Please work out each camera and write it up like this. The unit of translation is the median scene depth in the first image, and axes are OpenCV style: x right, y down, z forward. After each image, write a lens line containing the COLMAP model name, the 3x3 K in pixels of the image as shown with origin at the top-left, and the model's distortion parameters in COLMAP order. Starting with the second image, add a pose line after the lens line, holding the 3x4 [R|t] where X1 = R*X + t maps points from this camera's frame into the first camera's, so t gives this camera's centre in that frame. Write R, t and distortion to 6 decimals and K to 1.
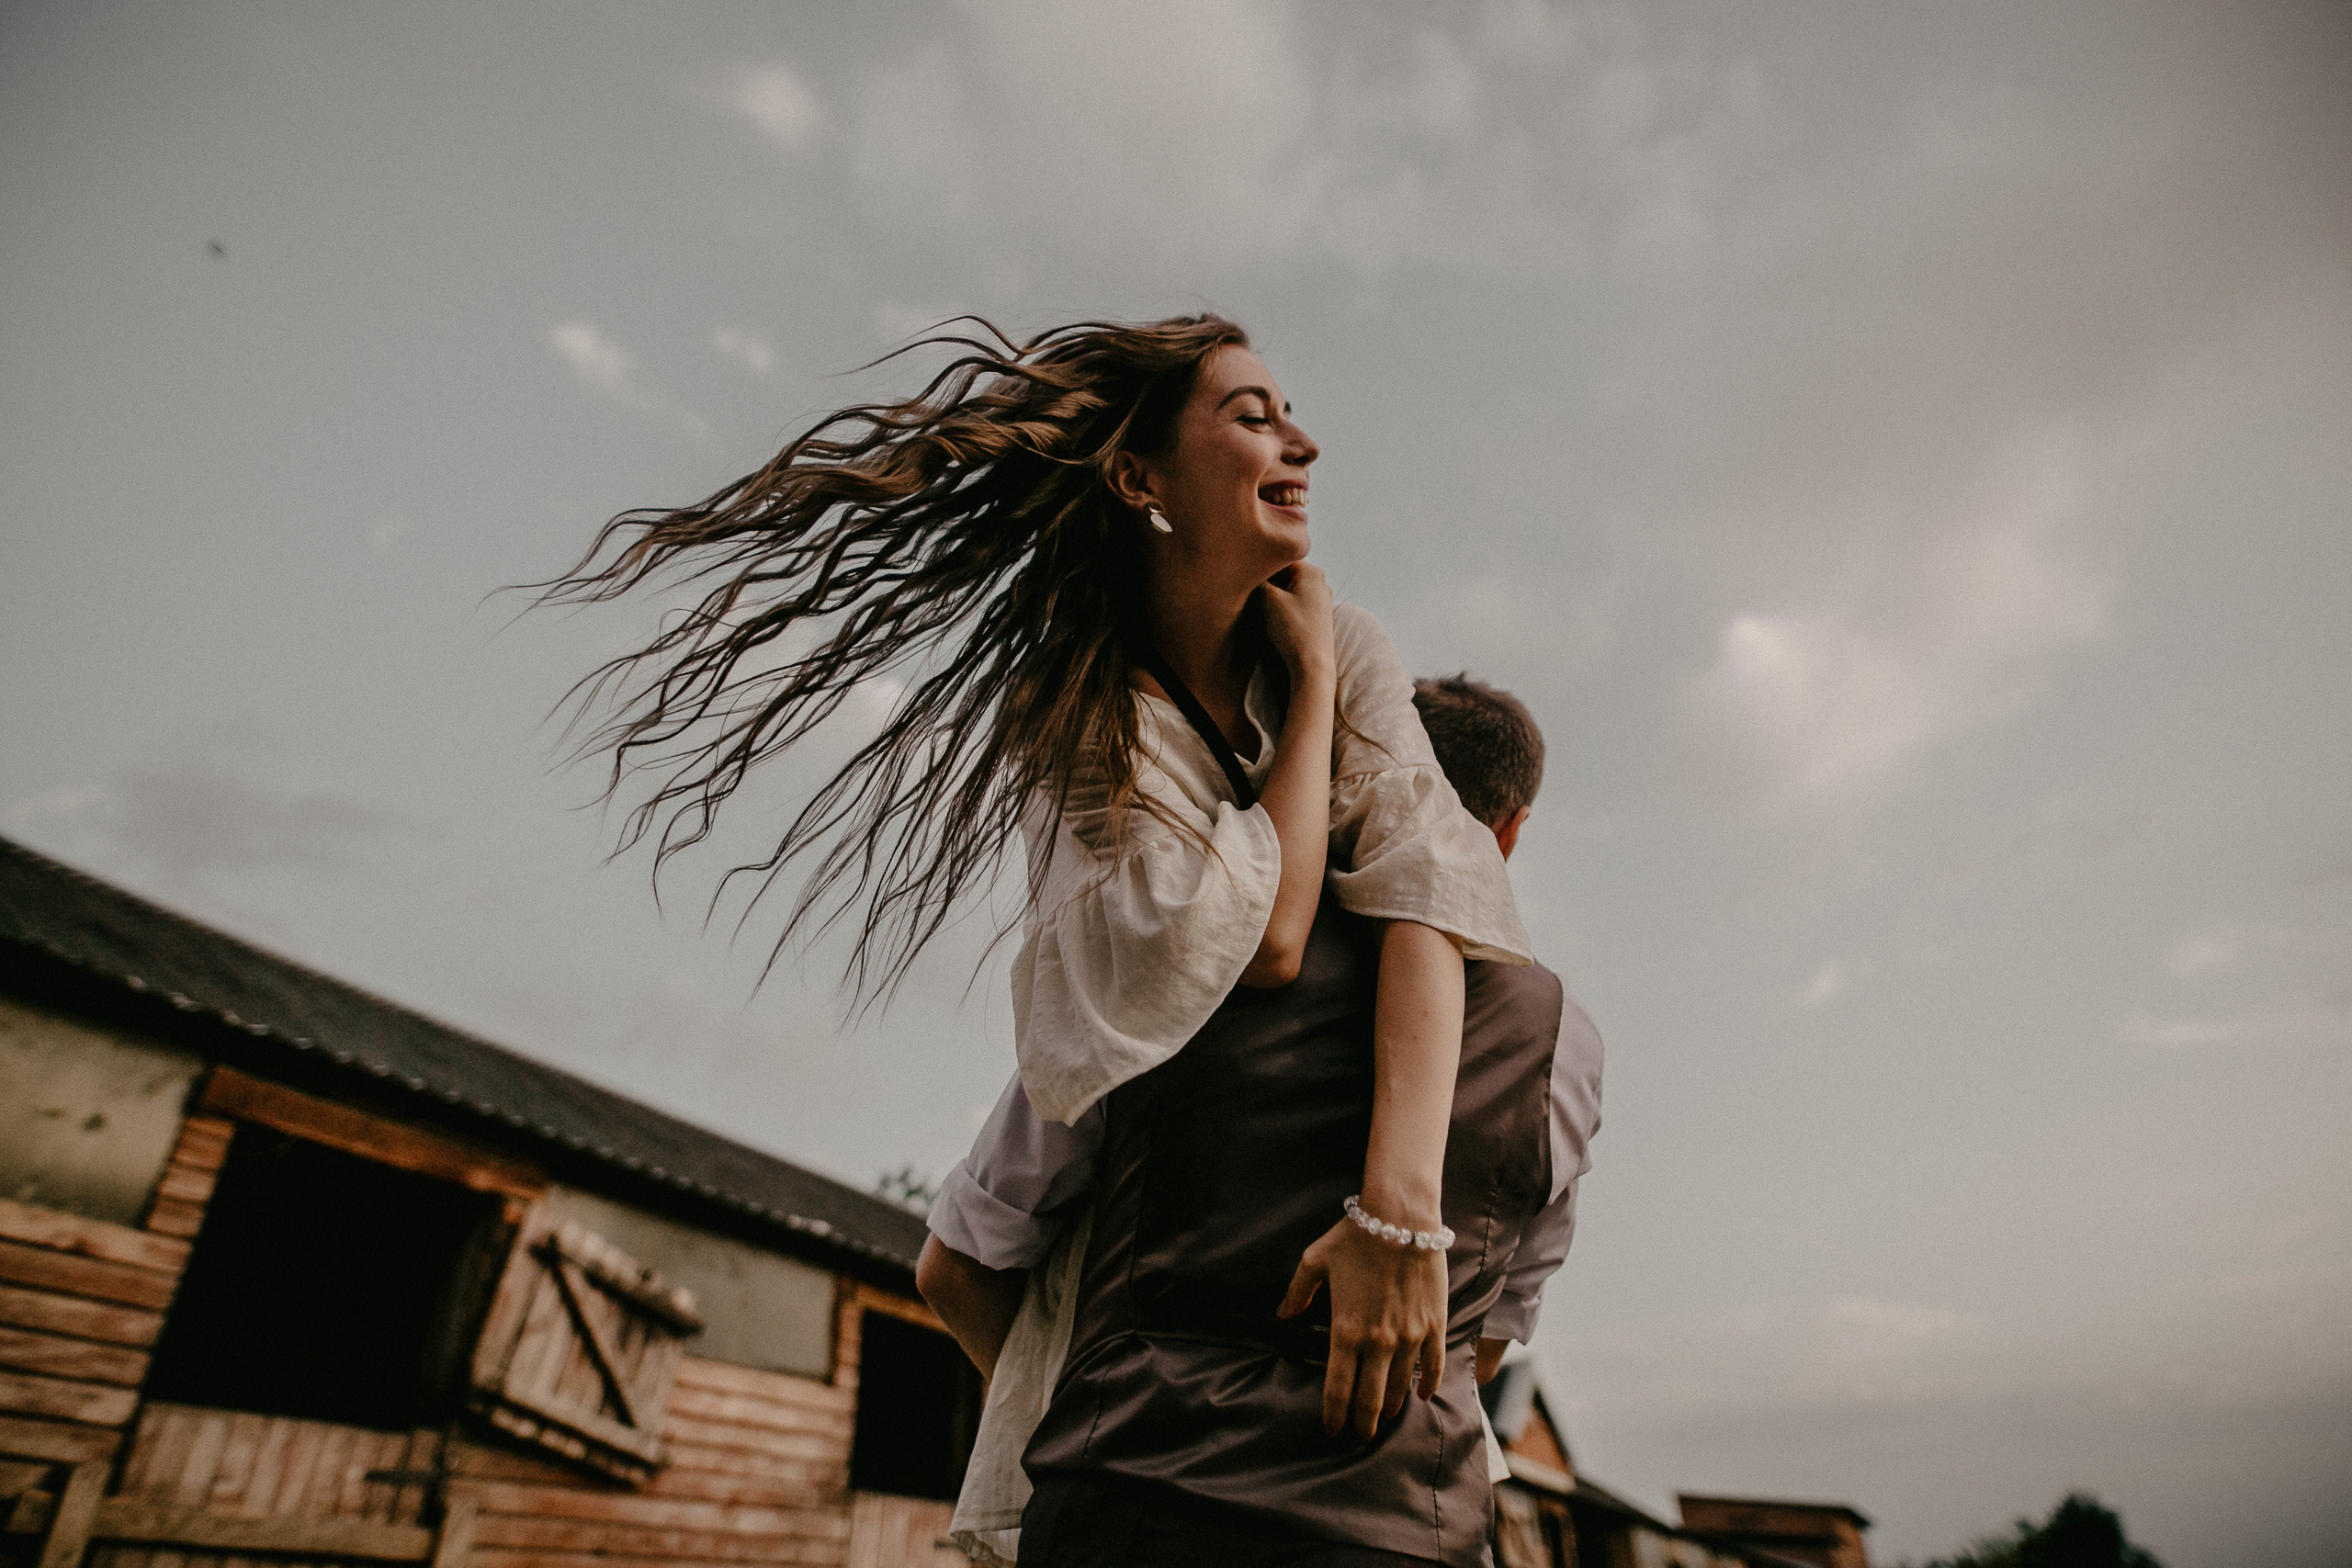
lens RADIAL K [[1357.8, 0, 1179.5], [0, 1357.8, 779.6], [0, 0, 1]] dist [-0.026638, 0.004888]
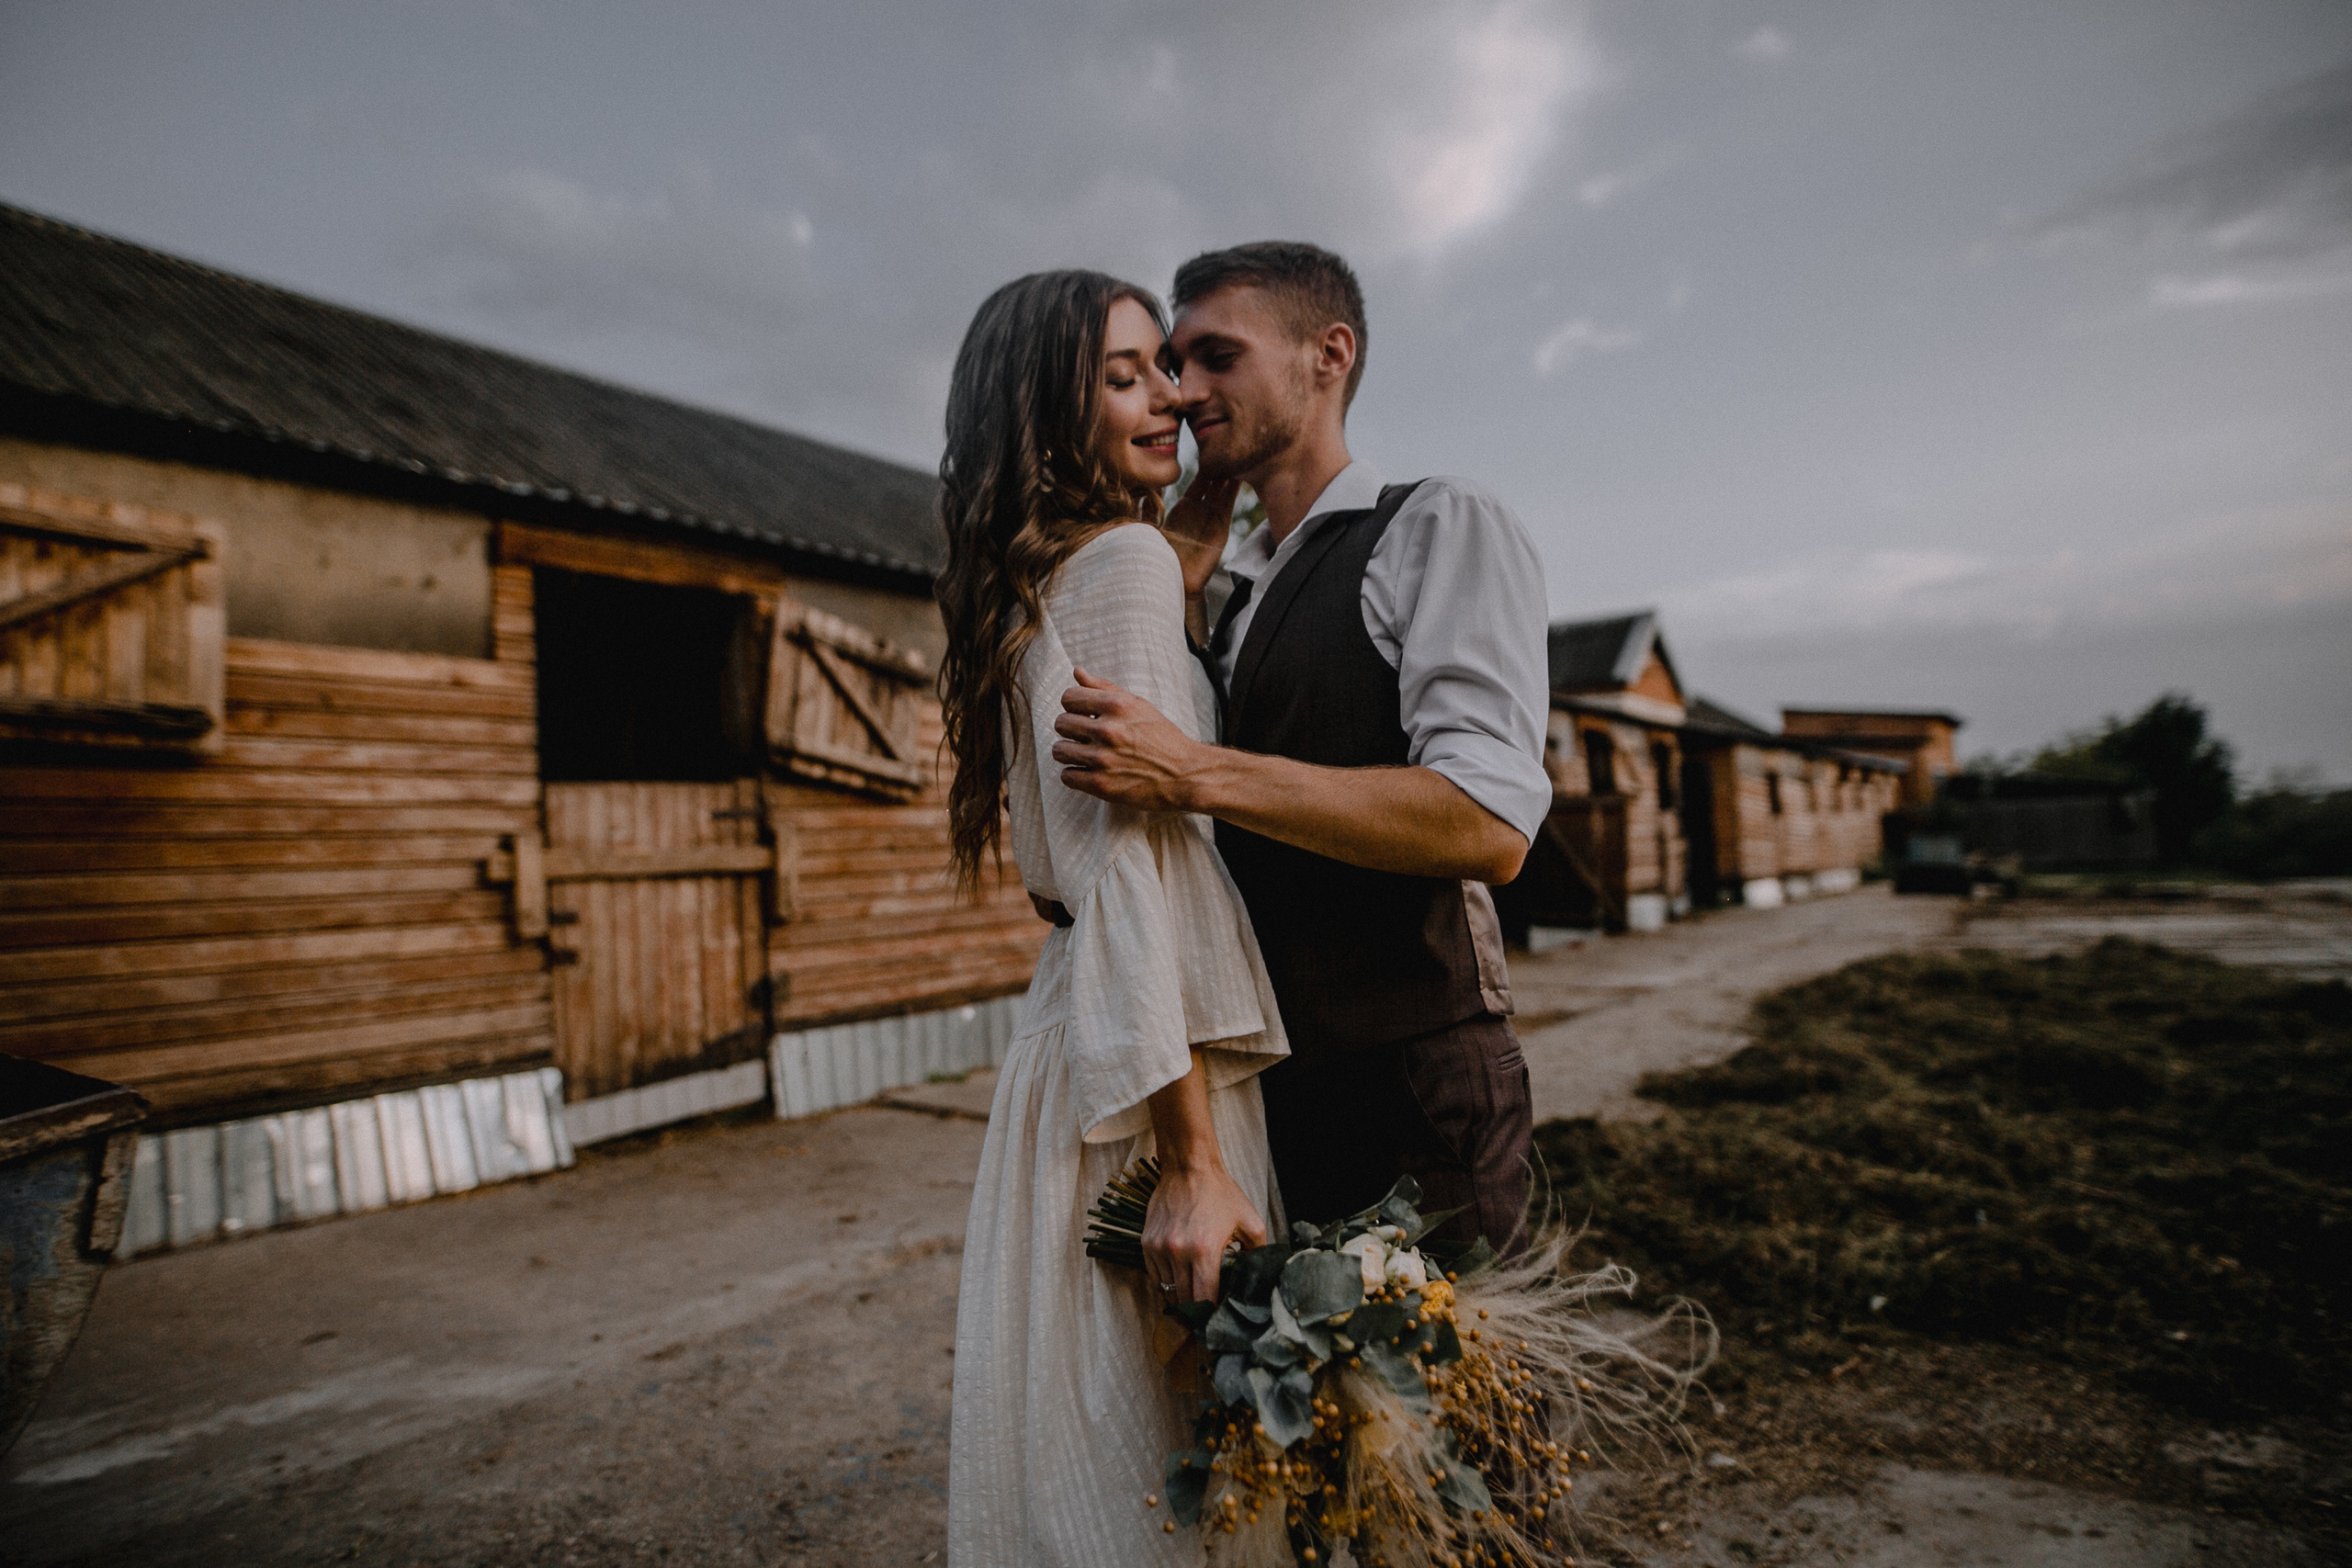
lens RADIAL K [[1357.8, 0, 1180.7], [0, 1357.8, 773.5], [0, 0, 1]] dist [-0.026638, 0.004888]
pose [[0.993458, -0.041771, -0.106284, -0.015945], [0.089579, 0.862291, 0.498427, -0.117569], [0.070829, -0.504687, 0.860392, -0.068008]]
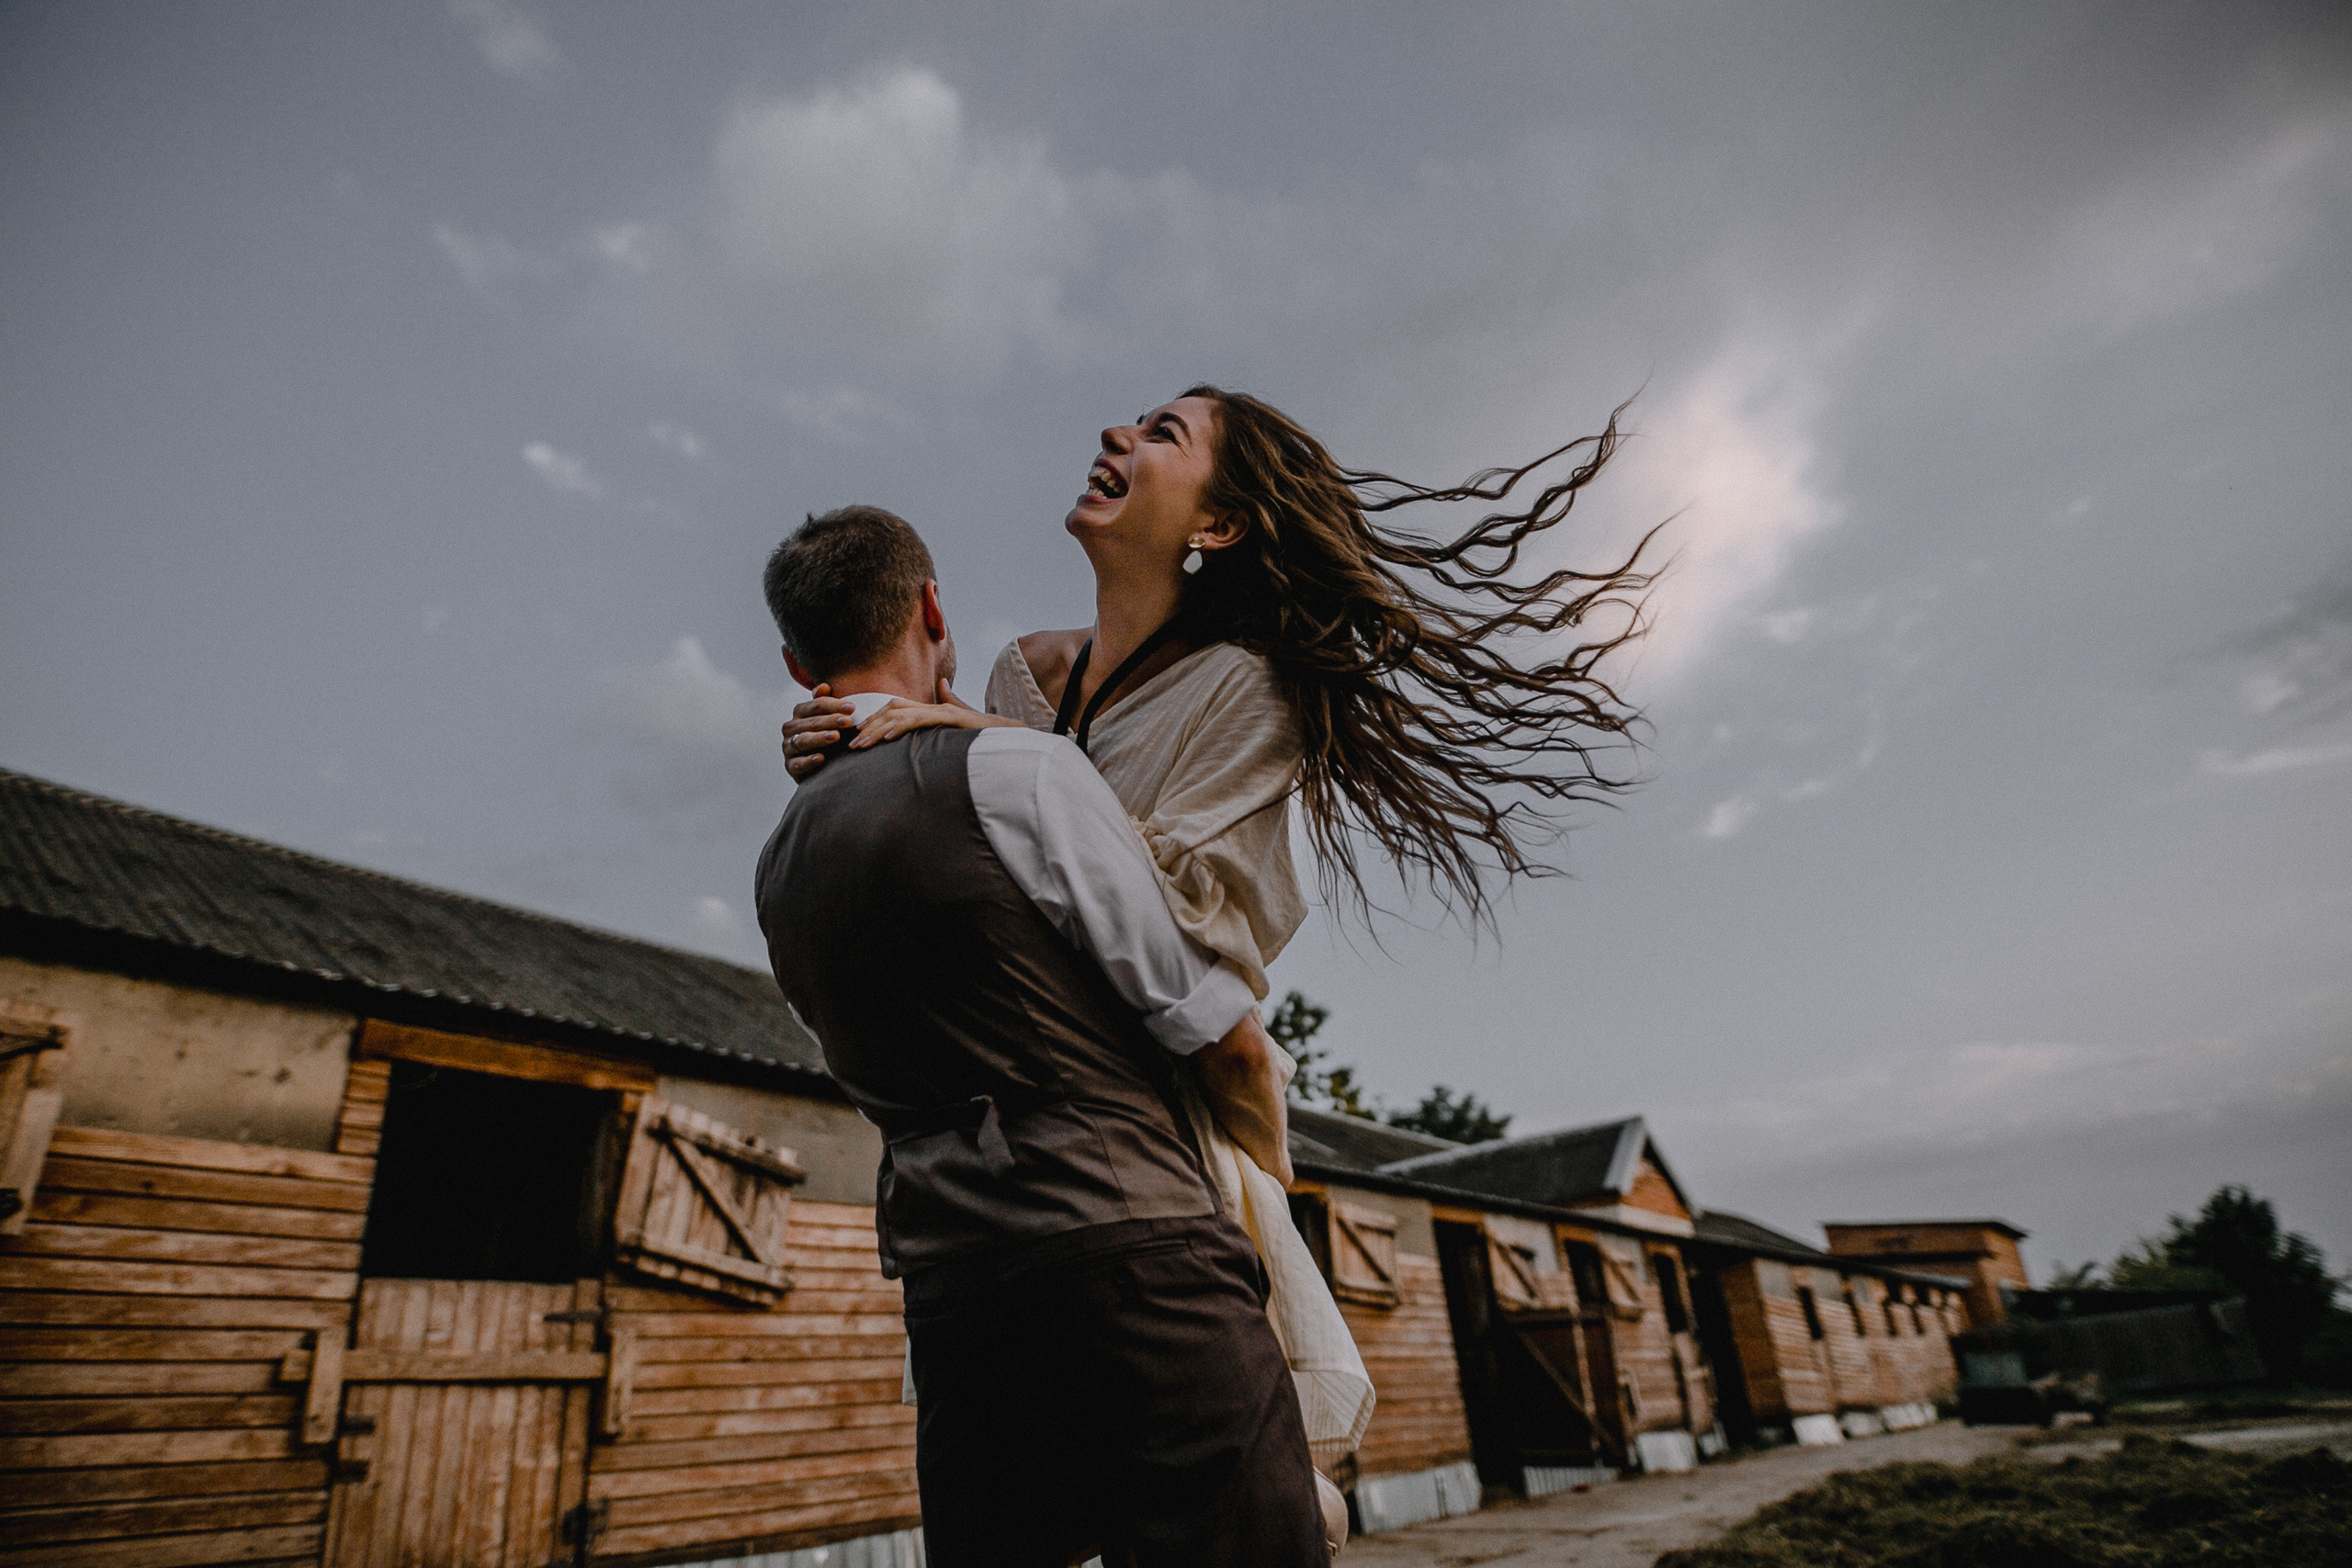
lens RADIAL K [[1357.8, 0, 1179.3], [0, 1357.8, 775.8], [0, 0, 1]] dist [-0.026638, 0.004888]
pose [[0.987877, -0.122610, -0.095212, 0.155293], [0.134224, 0.982770, 0.127071, -0.059533], [0.077991, -0.138310, 0.987313, -0.126780]]
